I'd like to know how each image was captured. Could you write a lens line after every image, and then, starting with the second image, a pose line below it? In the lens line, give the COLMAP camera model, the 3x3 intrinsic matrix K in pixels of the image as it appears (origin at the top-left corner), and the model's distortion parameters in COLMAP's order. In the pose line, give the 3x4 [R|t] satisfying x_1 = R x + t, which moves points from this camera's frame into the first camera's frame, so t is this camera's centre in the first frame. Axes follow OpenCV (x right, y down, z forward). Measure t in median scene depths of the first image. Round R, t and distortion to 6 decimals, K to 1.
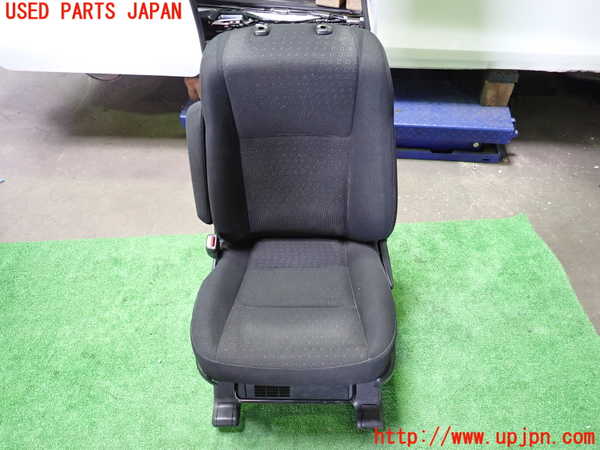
lens RADIAL K [[445.2, 0, 300.0], [0, 445.2, 225.0], [0, 0, 1]] dist [0.008367, -0.005745]
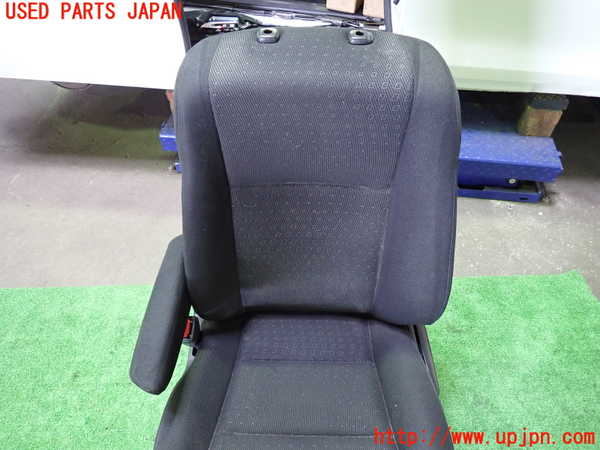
lens RADIAL K [[445.2, 0, 300.0], [0, 445.2, 225.0], [0, 0, 1]] dist [0.008367, -0.005745]
pose [[0.999339, 0.025368, 0.026050, -0.030733], [-0.024906, 0.999529, -0.017923, -0.086814], [-0.026492, 0.017262, 0.999500, 0.207091]]
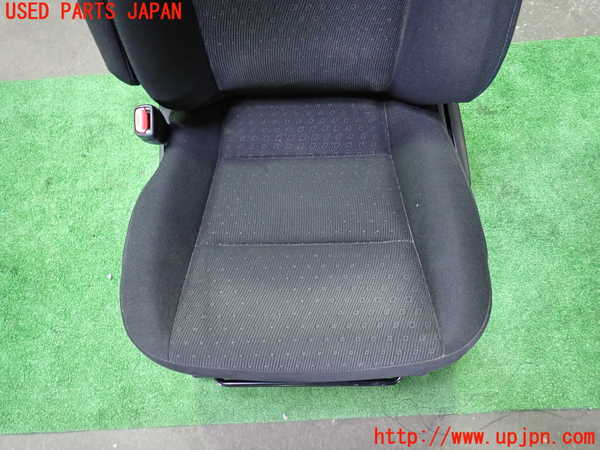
lens RADIAL K [[445.2, 0, 300.0], [0, 445.2, 225.0], [0, 0, 1]] dist [0.008367, -0.005745]
pose [[0.999605, -0.027590, 0.005403, -0.013196], [0.022741, 0.906497, 0.421600, -0.051640], [-0.016530, -0.421311, 0.906766, 0.337375]]
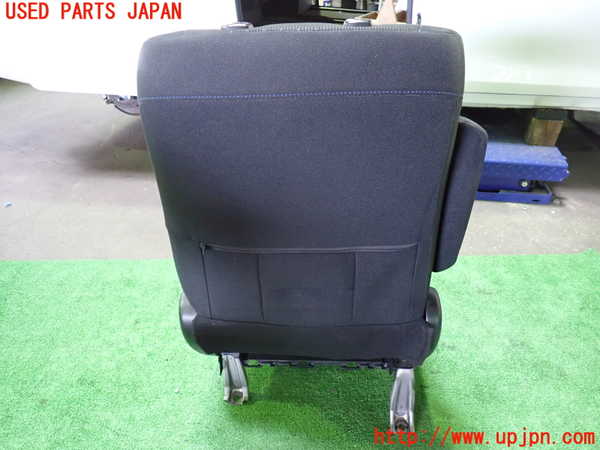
lens RADIAL K [[445.2, 0, 300.0], [0, 445.2, 225.0], [0, 0, 1]] dist [0.008367, -0.005745]
pose [[0.999060, 0.042394, 0.009101, -0.100573], [-0.039198, 0.972772, -0.228424, 0.165570], [-0.018537, 0.227852, 0.973519, 0.137497]]
